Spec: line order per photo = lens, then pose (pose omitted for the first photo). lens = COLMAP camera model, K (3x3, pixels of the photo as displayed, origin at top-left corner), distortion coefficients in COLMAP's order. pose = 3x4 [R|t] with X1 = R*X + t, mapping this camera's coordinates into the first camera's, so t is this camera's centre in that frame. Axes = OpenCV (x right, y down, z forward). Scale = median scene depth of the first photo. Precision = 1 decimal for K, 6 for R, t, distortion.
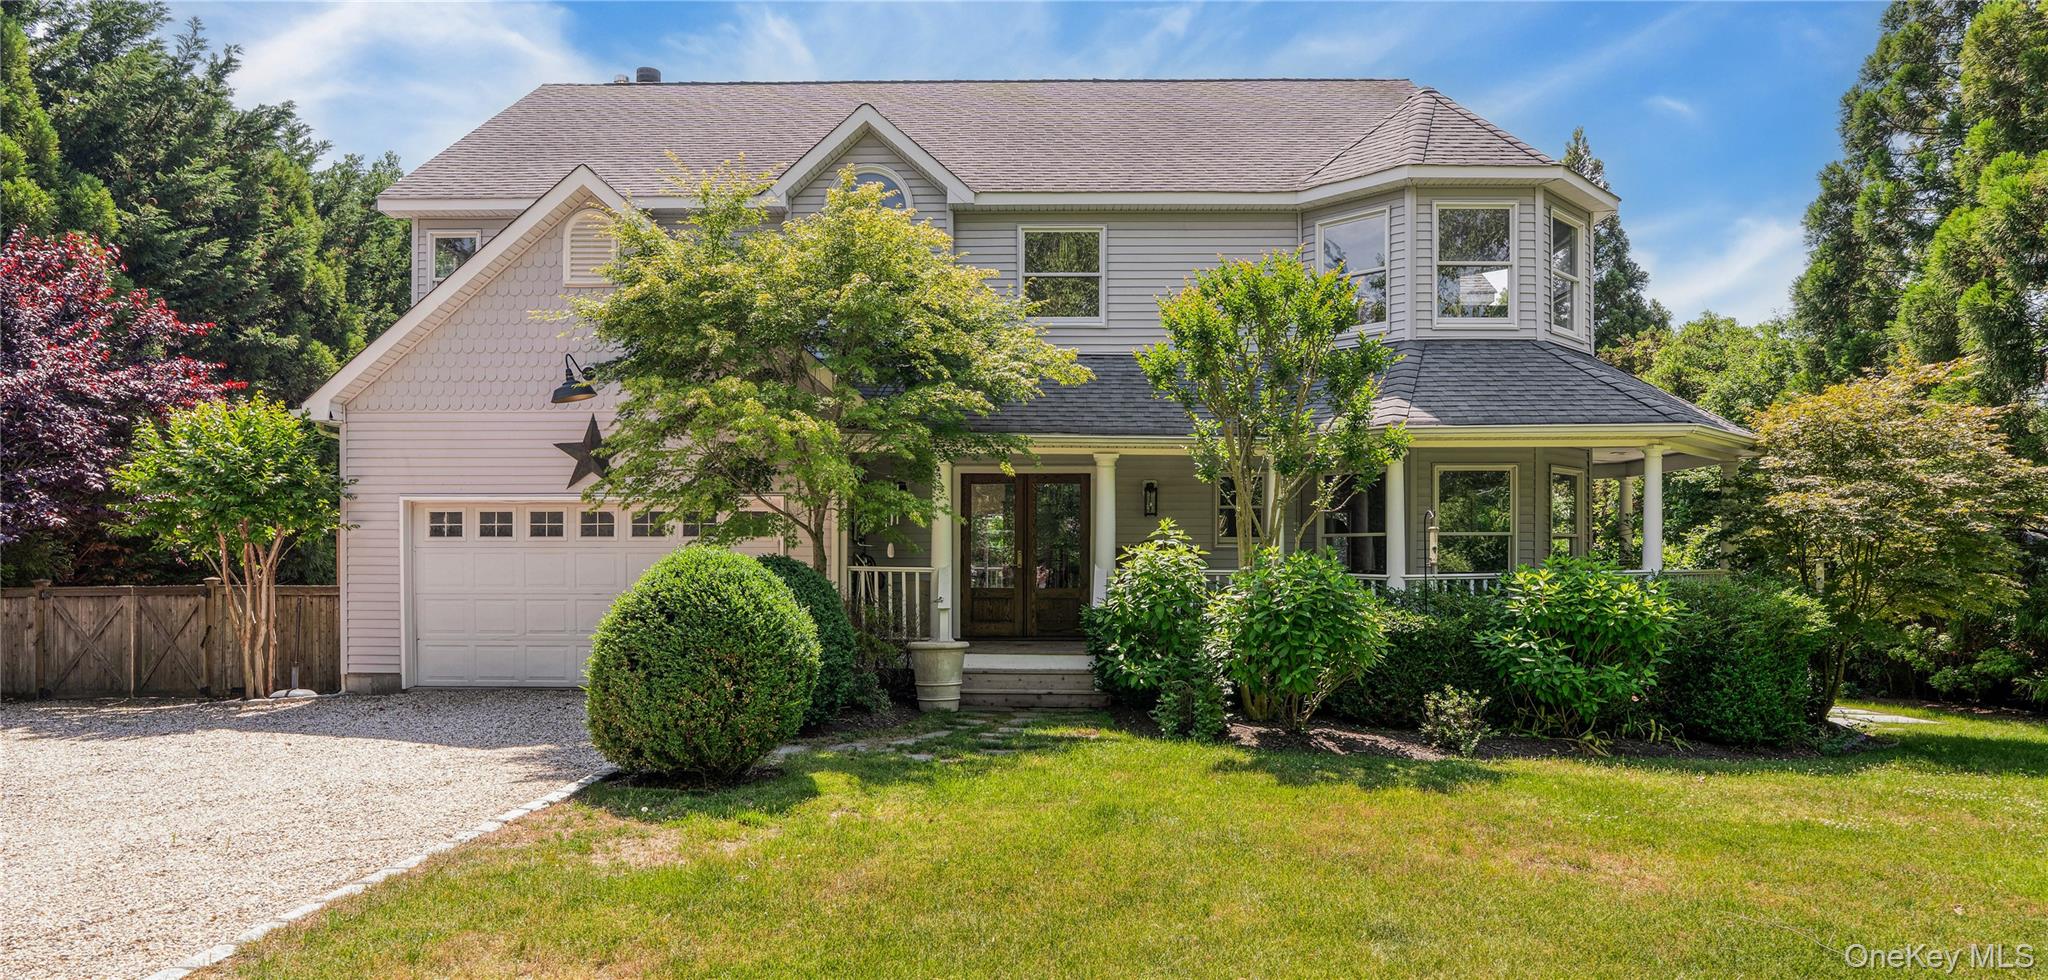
lens RADIAL K [[1211.5, 0, 1006.8], [0, 1211.5, 561.4], [0, 0, 1]] dist [-0.011568, -0.002357]
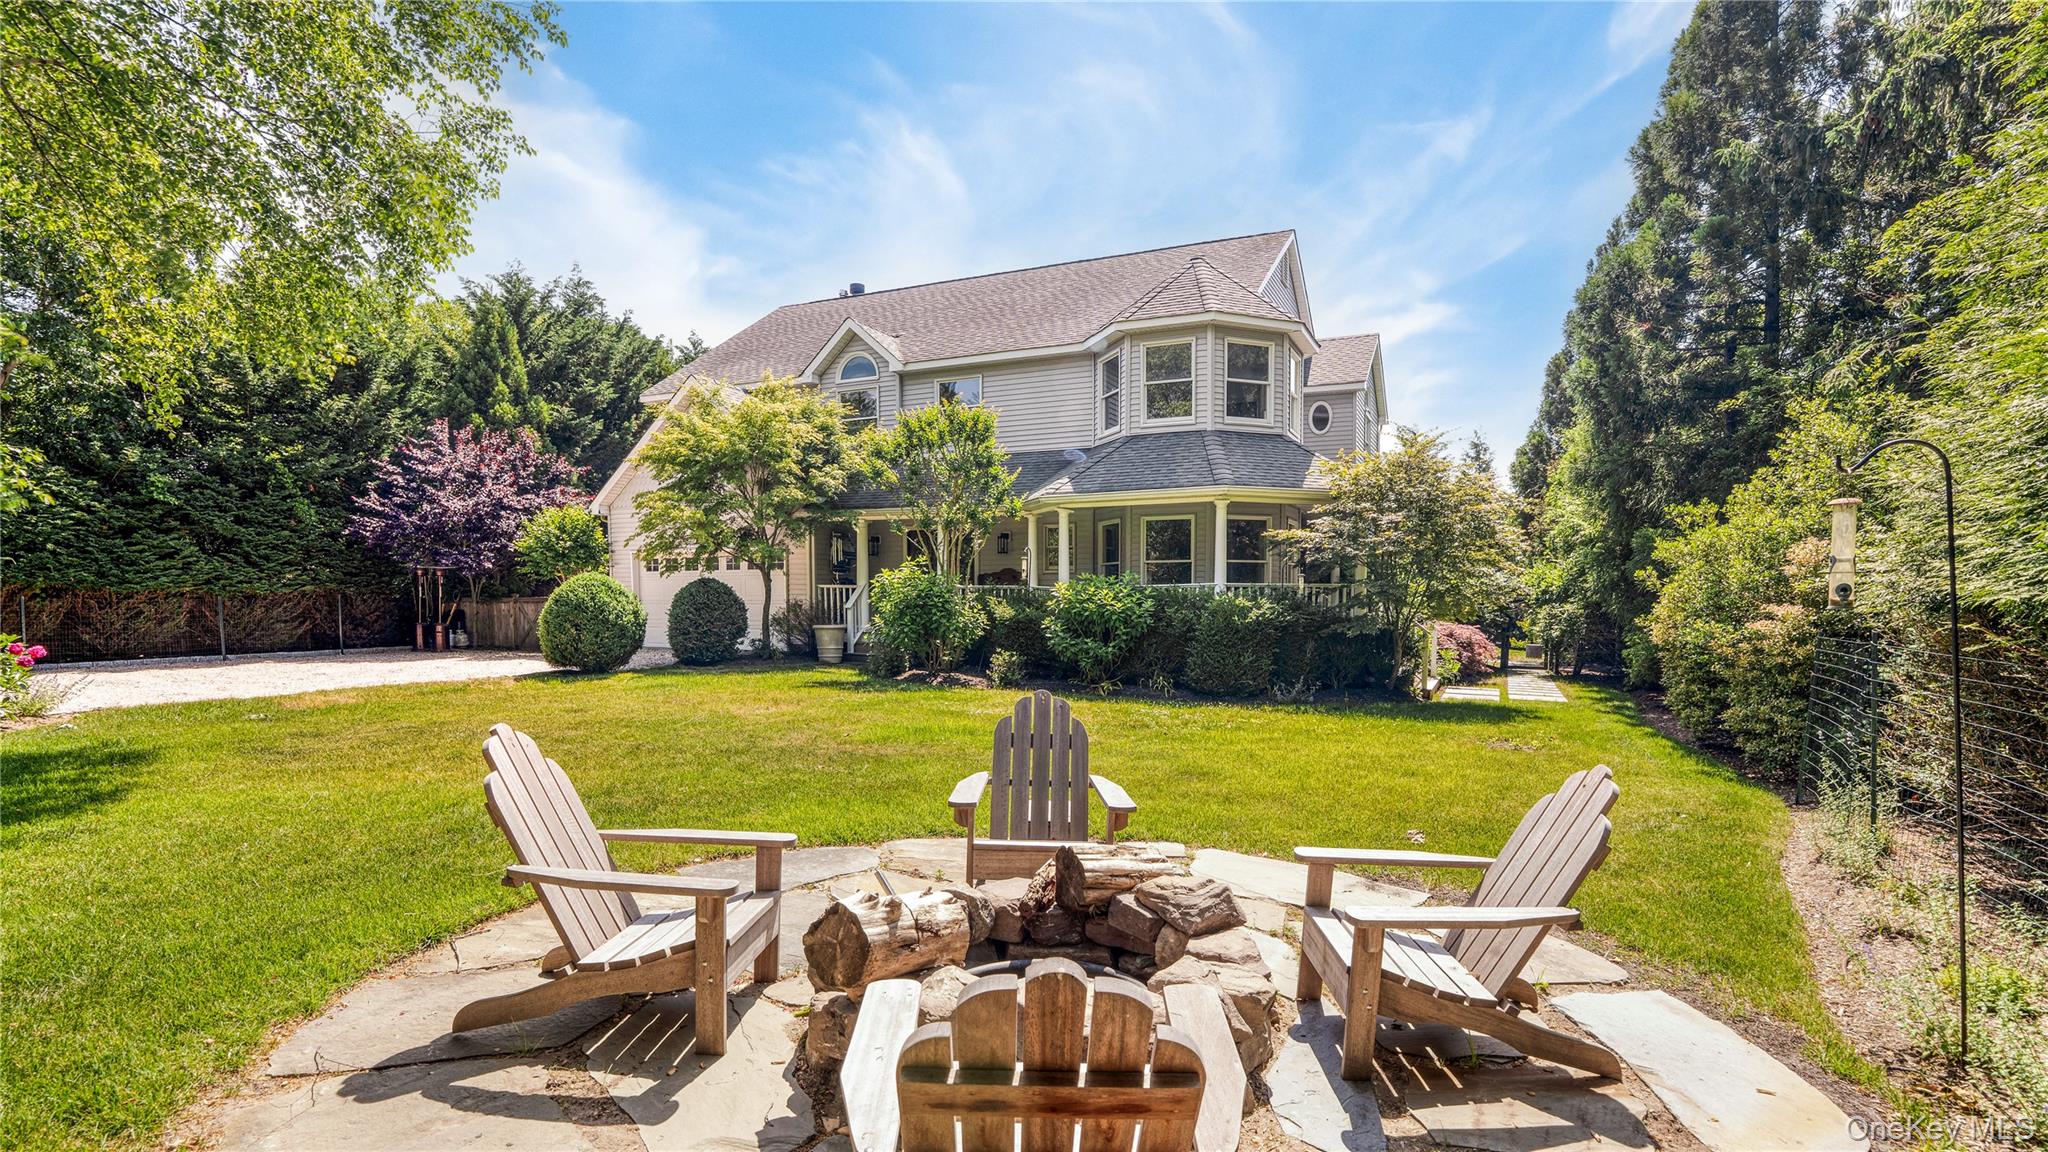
lens RADIAL K [[957.5, 0, 1024.0], [0, 957.5, 576.0], [0, 0, 1]] dist [-0.075585, 0.030495]
pose [[0.925567, -0.008393, -0.378492, 0.661143], [0.004466, 0.999927, -0.011253, 0.006785], [0.378559, 0.008725, 0.925536, -0.178762]]
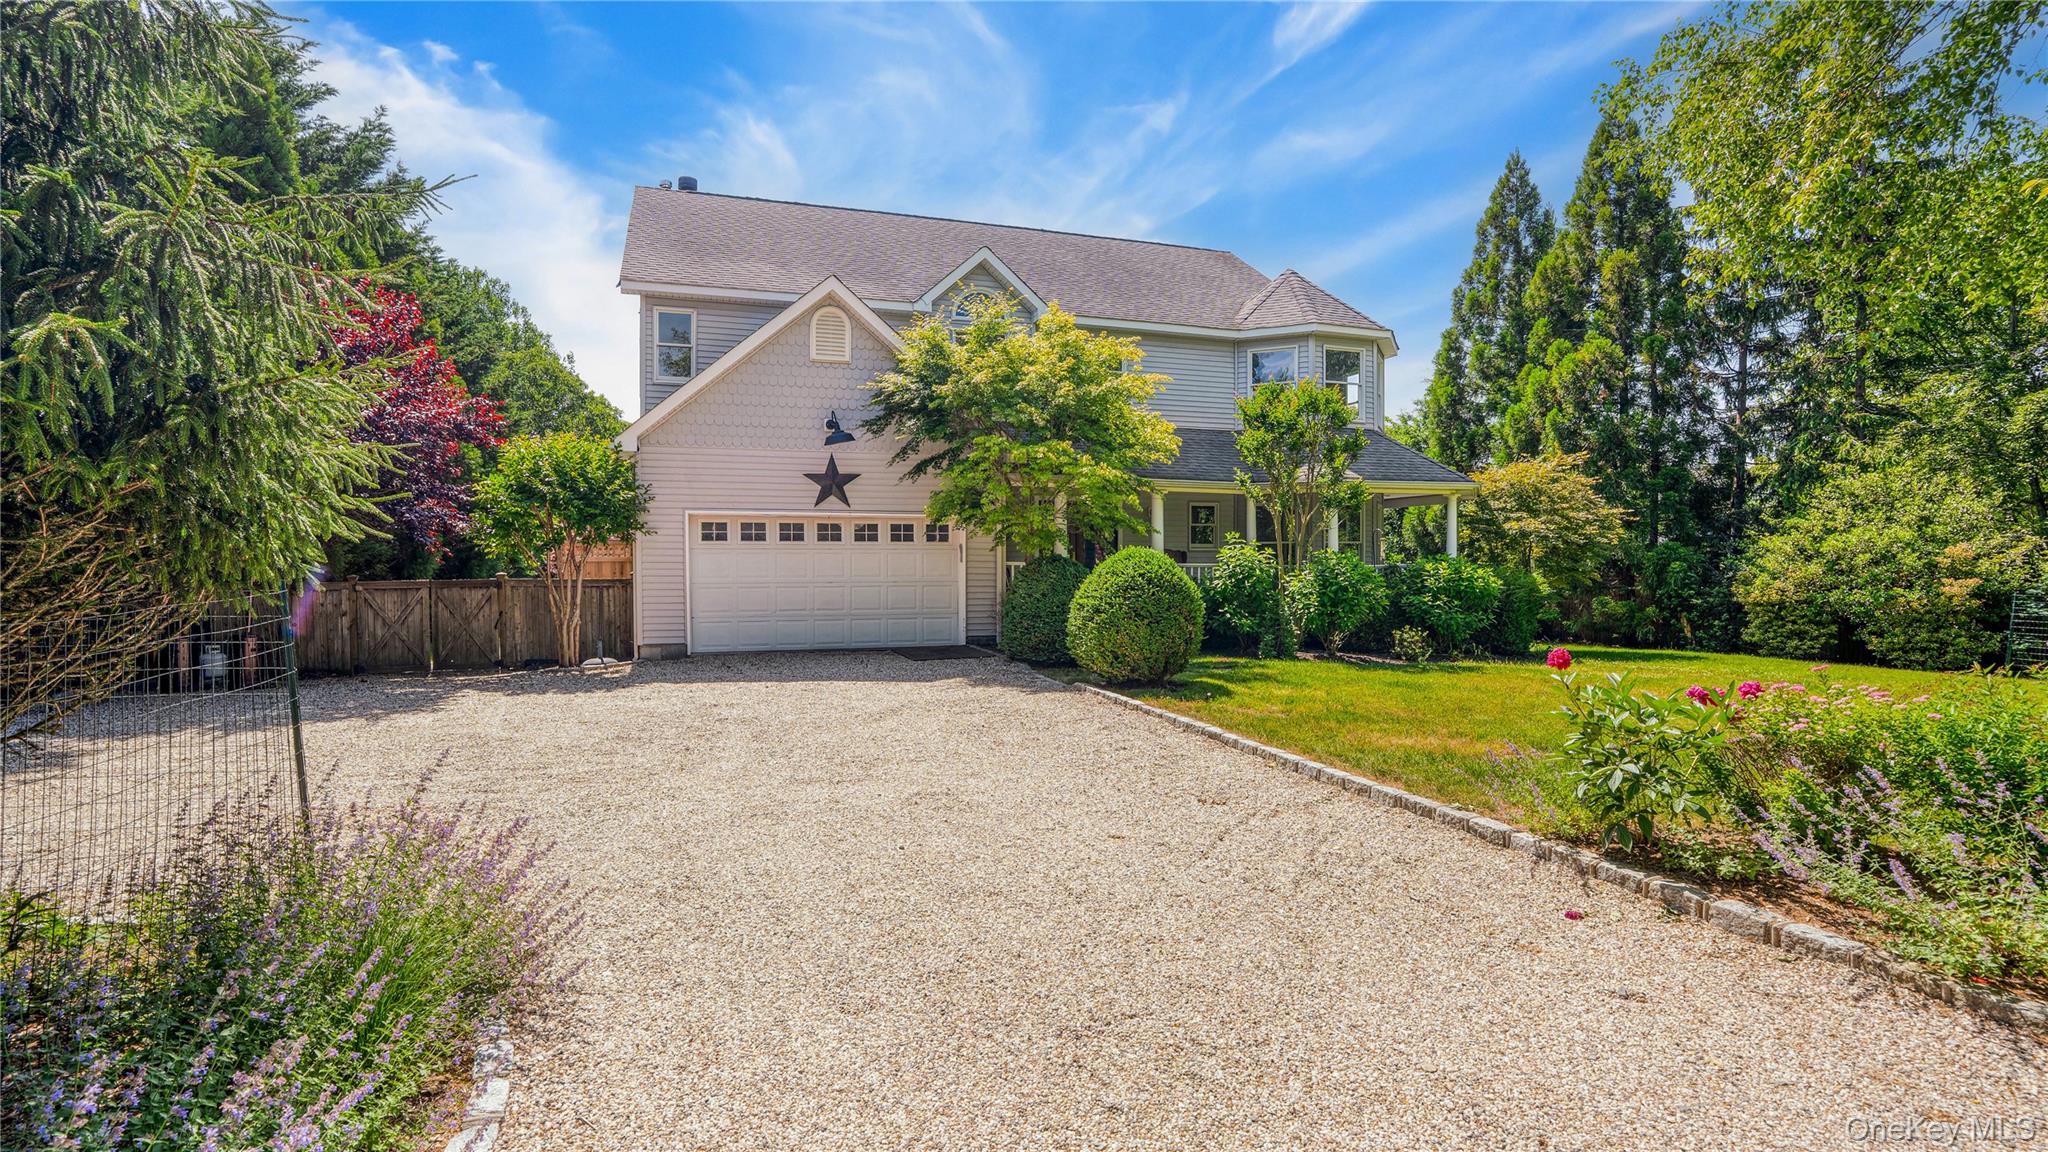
lens RADIAL K [[963.7, 0, 1024.0], [0, 963.7, 576.0], [0, 0, 1]] dist [-0.068802, 0.026224]
pose [[0.941613, -0.007485, 0.336614, -0.498592], [0.003239, 0.999908, 0.013174, 0.005670], [-0.336682, -0.011314, 0.941550, -0.116361]]
